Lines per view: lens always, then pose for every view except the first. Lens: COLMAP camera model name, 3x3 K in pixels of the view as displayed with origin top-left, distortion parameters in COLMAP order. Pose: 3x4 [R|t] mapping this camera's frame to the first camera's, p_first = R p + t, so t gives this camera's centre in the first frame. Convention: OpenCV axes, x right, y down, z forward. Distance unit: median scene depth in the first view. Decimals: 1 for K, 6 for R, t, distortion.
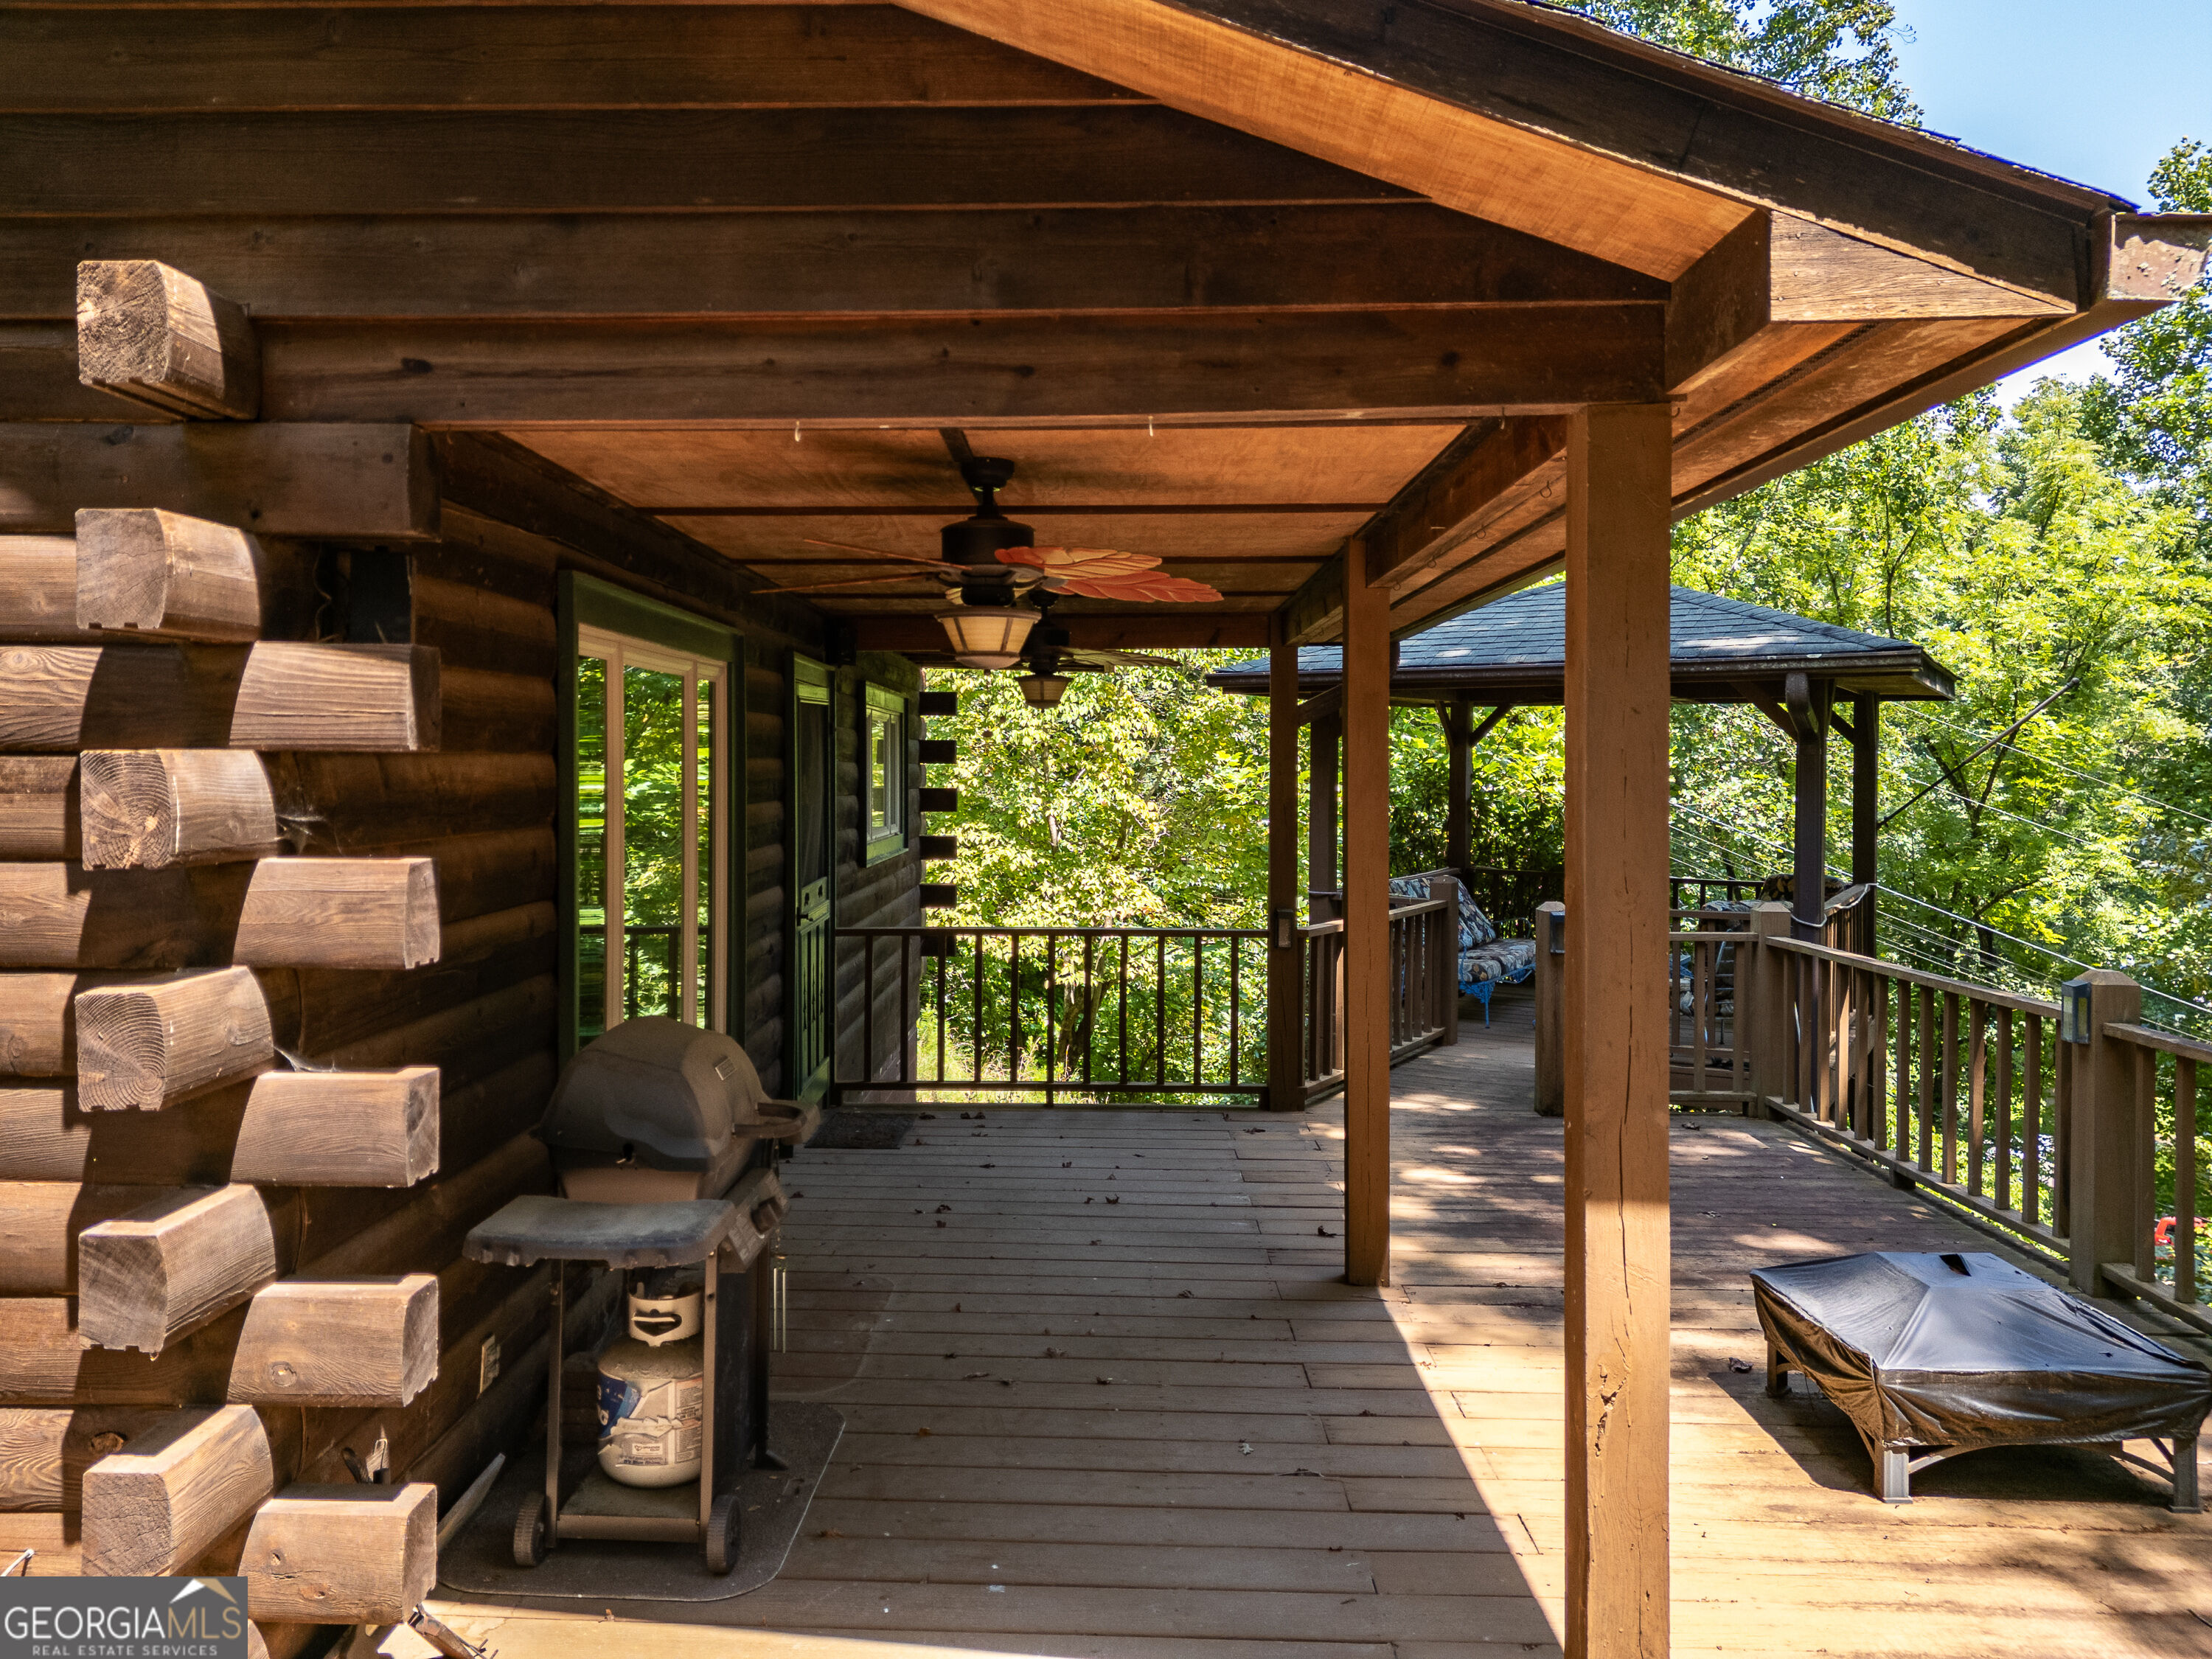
lens RADIAL K [[1616.3, 0, 1107.0], [0, 1616.3, 760.1], [0, 0, 1]] dist [0.002324, -0.000424]
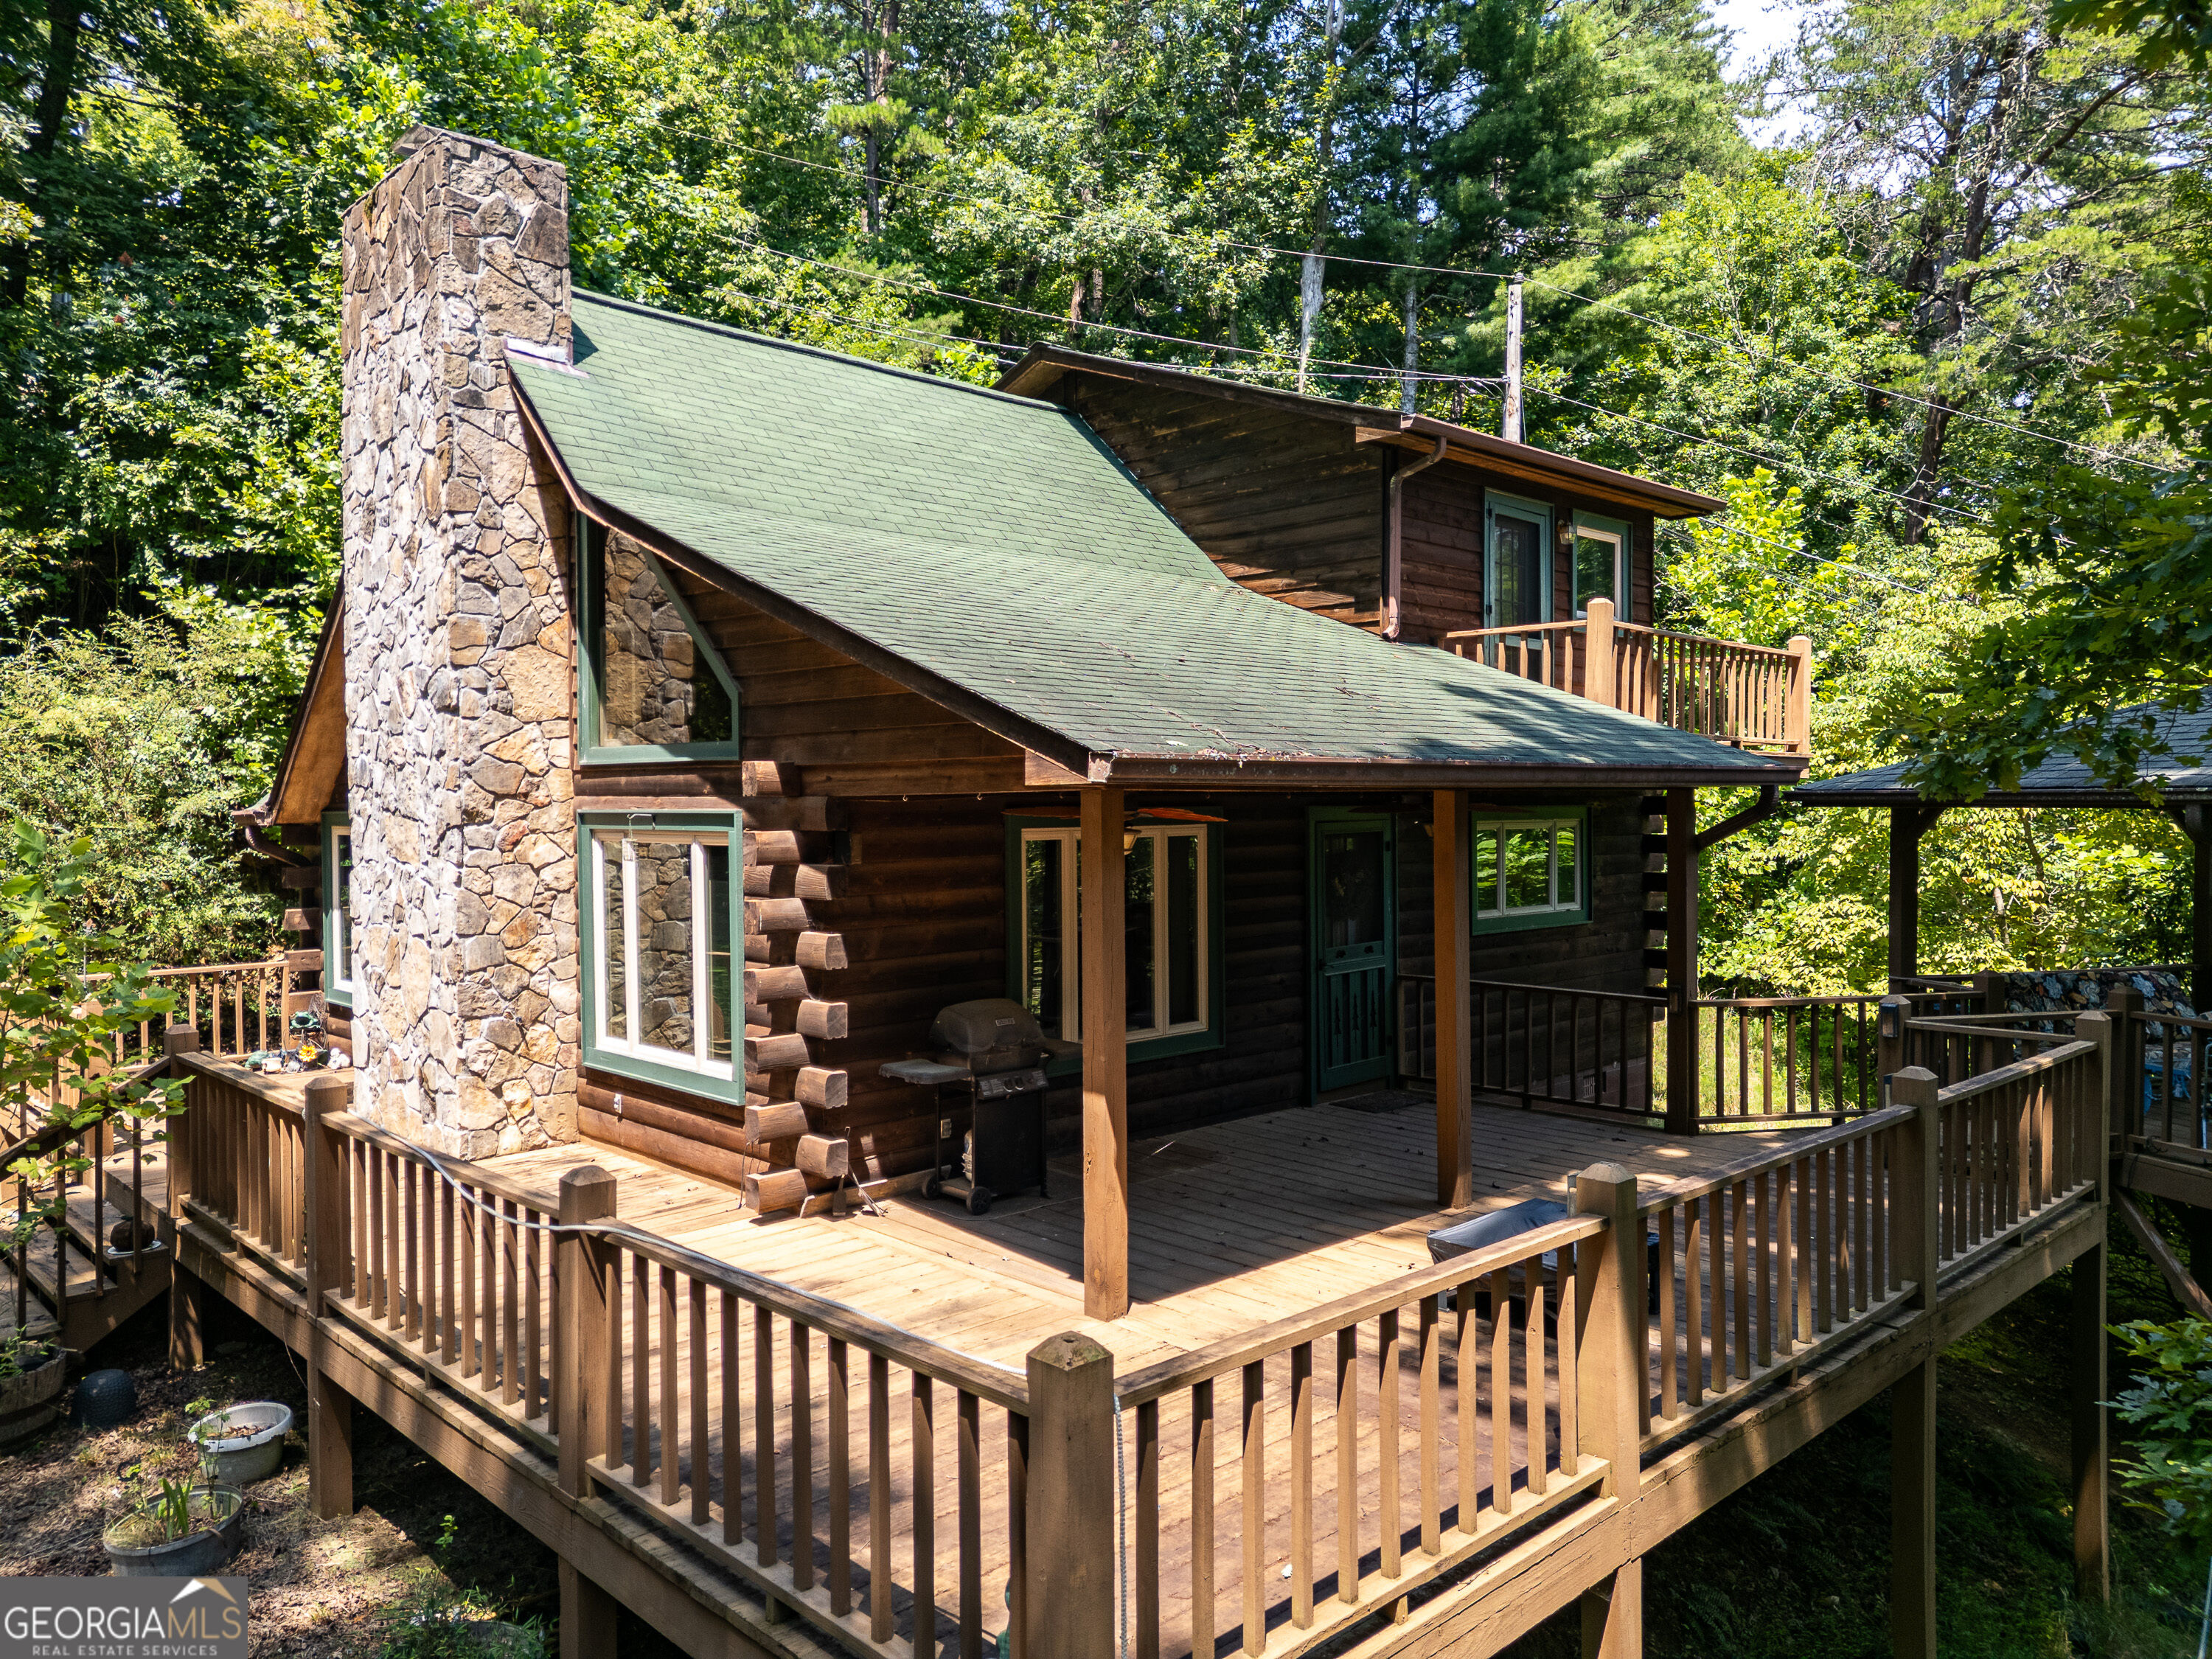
lens RADIAL K [[1580.1, 0, 1136.3], [0, 1580.1, 820.3], [0, 0, 1]] dist [0.086966, -0.062720]
pose [[0.729189, 0.006412, -0.684283, 2.056478], [0.004706, 0.999885, 0.014384, -0.196013], [0.684296, -0.013709, 0.729075, -0.812114]]
